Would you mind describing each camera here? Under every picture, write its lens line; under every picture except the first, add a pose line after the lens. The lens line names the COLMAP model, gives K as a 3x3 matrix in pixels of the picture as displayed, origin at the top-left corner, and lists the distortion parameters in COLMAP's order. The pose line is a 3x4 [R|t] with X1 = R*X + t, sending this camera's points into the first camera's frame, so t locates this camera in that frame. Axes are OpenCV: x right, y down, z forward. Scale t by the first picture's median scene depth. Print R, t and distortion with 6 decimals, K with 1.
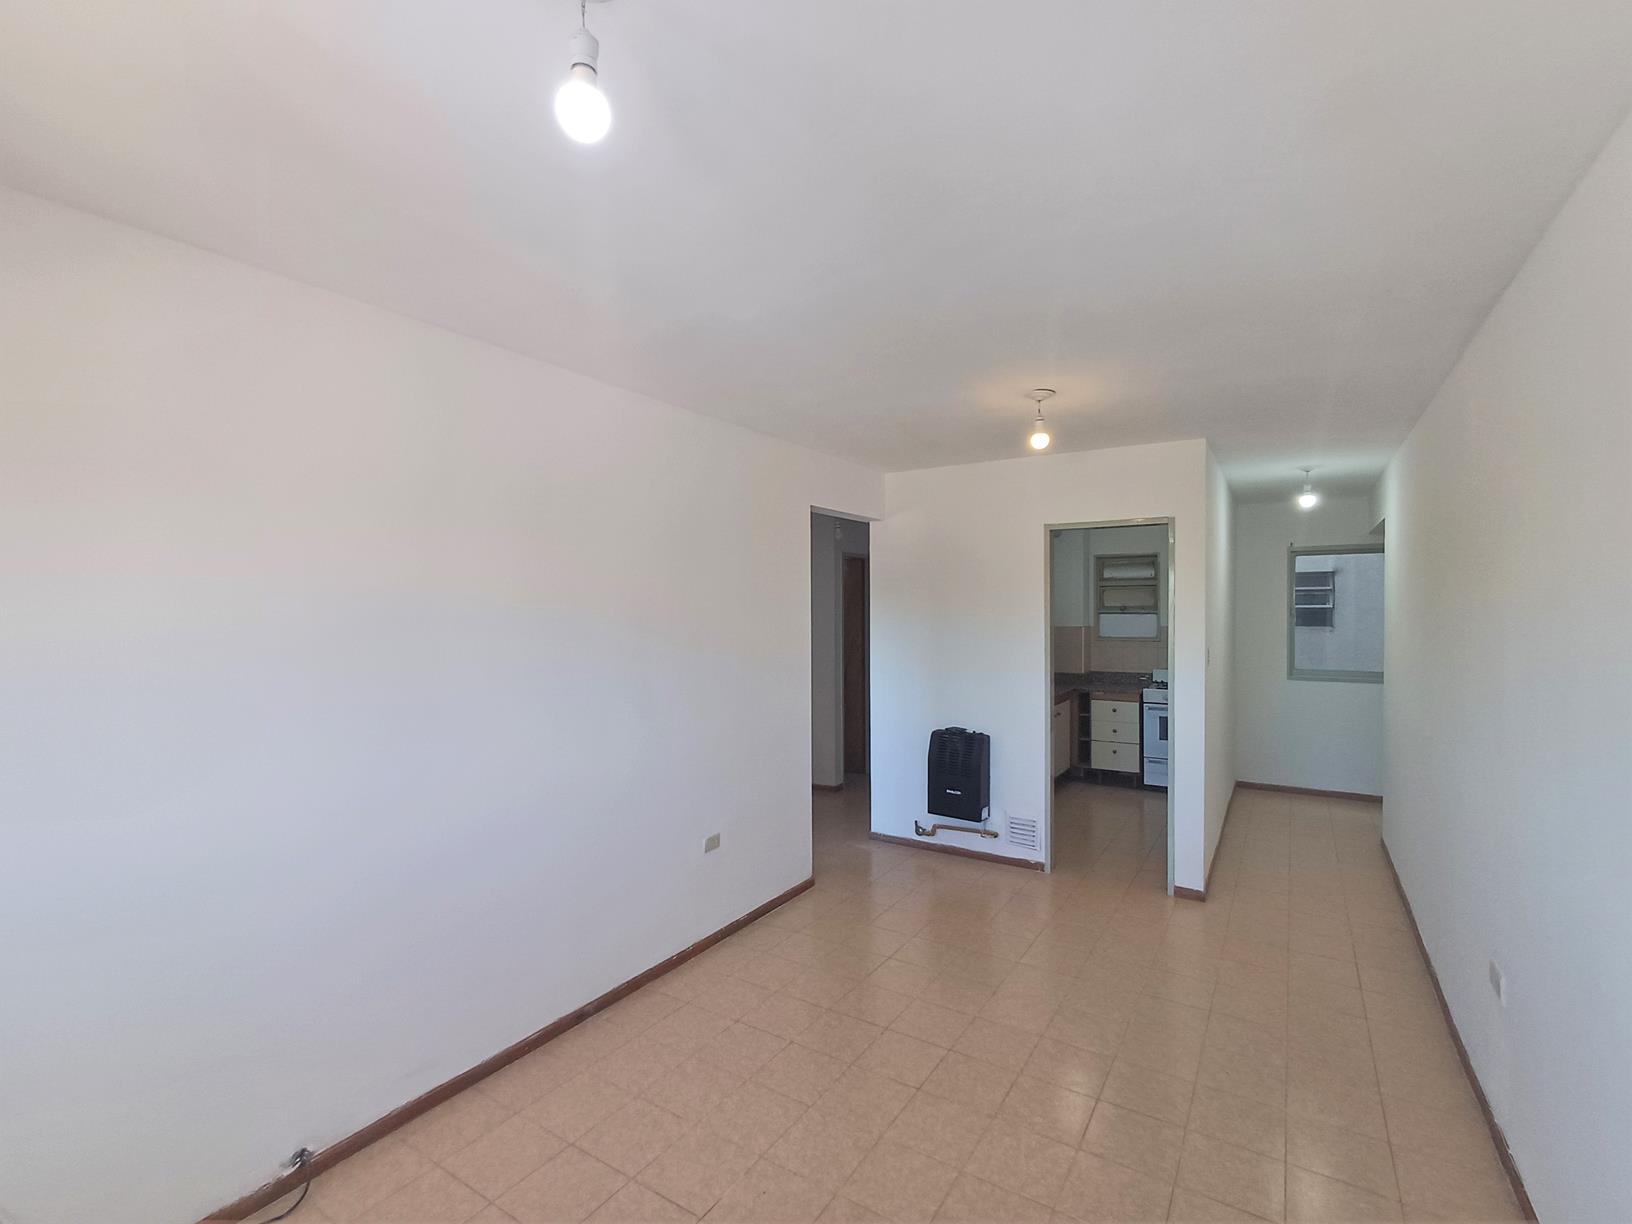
lens RADIAL K [[744.5, 0, 835.5], [0, 744.5, 611.9], [0, 0, 1]] dist [-0.002030, -0.005838]
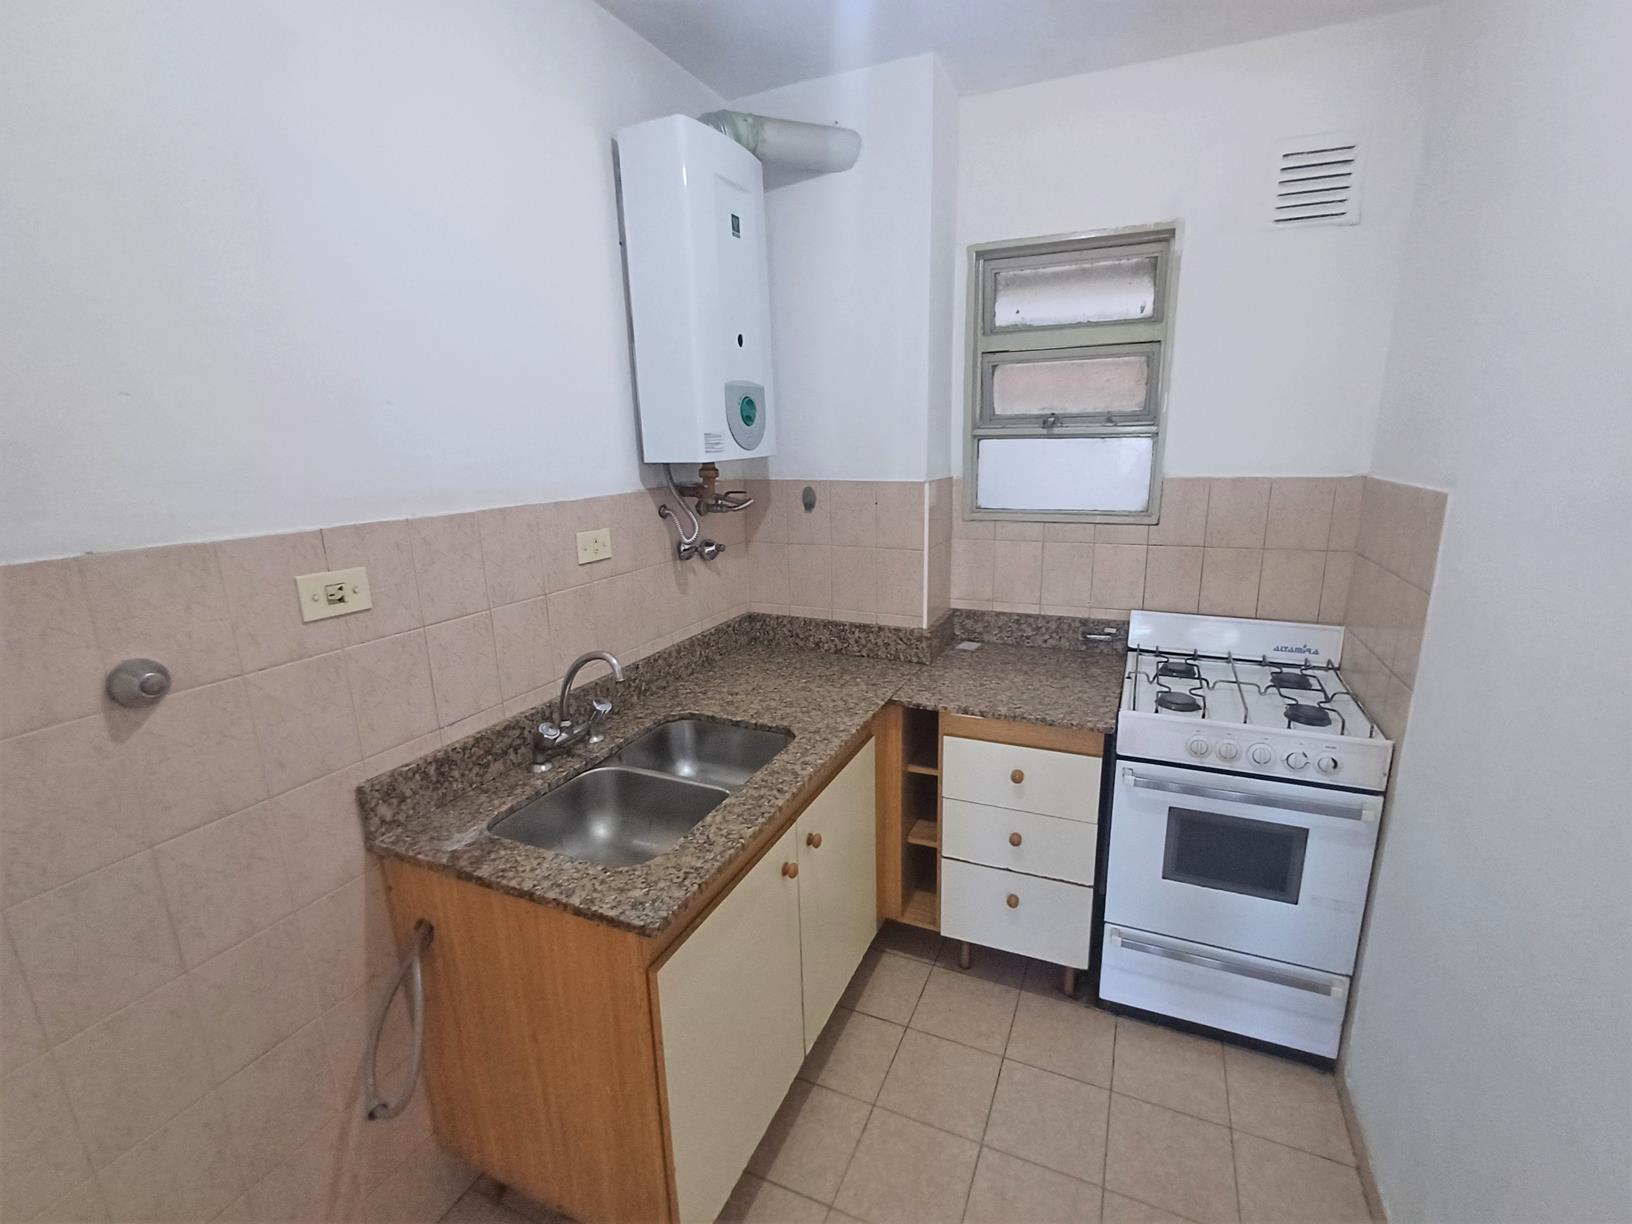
lens RADIAL K [[743.2, 0, 833.4], [0, 743.2, 623.5], [0, 0, 1]] dist [0.008000, 0.000223]
pose [[0.988003, -0.051828, 0.145475, 0.244221], [0.015169, 0.970016, 0.242566, 0.000603], [-0.153685, -0.237449, 0.959166, 0.689339]]
